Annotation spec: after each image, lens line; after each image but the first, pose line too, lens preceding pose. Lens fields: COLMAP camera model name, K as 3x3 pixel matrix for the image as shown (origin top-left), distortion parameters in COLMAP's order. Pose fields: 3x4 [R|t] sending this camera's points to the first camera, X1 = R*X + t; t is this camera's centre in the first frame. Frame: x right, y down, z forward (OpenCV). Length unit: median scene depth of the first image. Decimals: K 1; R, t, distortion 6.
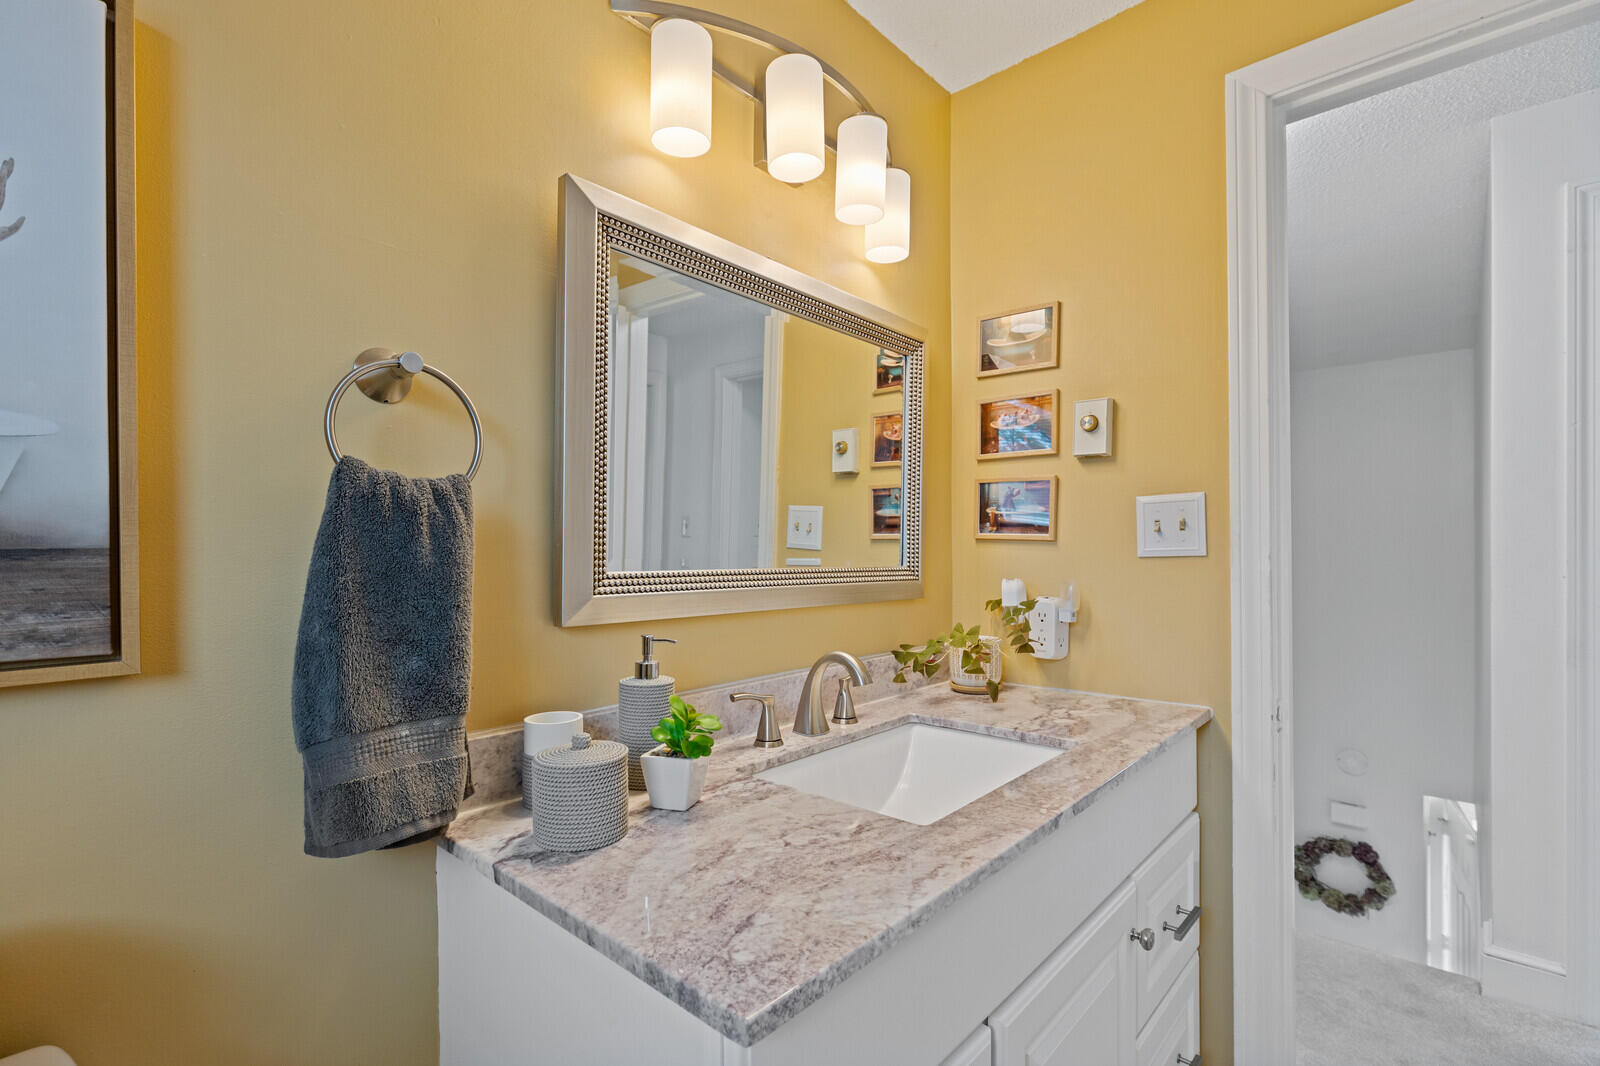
lens RADIAL K [[729.8, 0, 791.6], [0, 729.8, 537.6], [0, 0, 1]] dist [-0.003076, -0.000190]
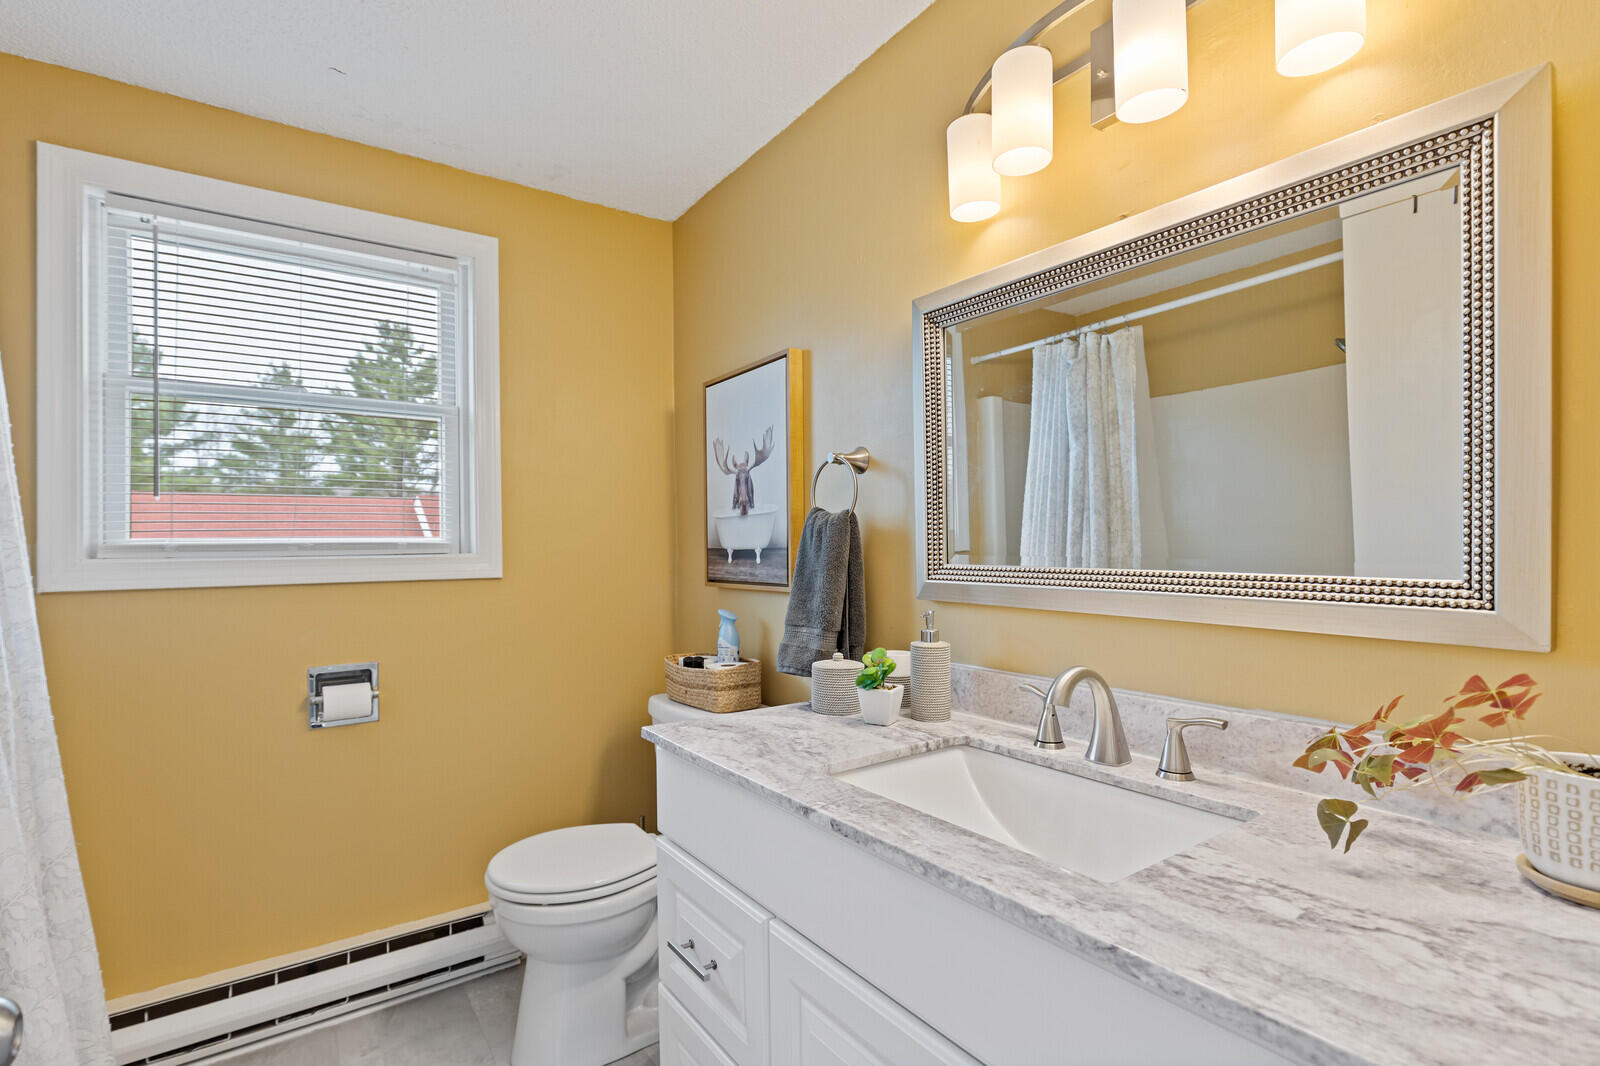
lens RADIAL K [[729.8, 0, 789.6], [0, 729.8, 536.4], [0, 0, 1]] dist [-0.003076, -0.000190]
pose [[-0.206548, -0.009425, -0.978391, 1.171392], [0.020484, 0.999693, -0.013955, 0.007371], [0.978222, -0.022924, -0.206291, 1.005915]]
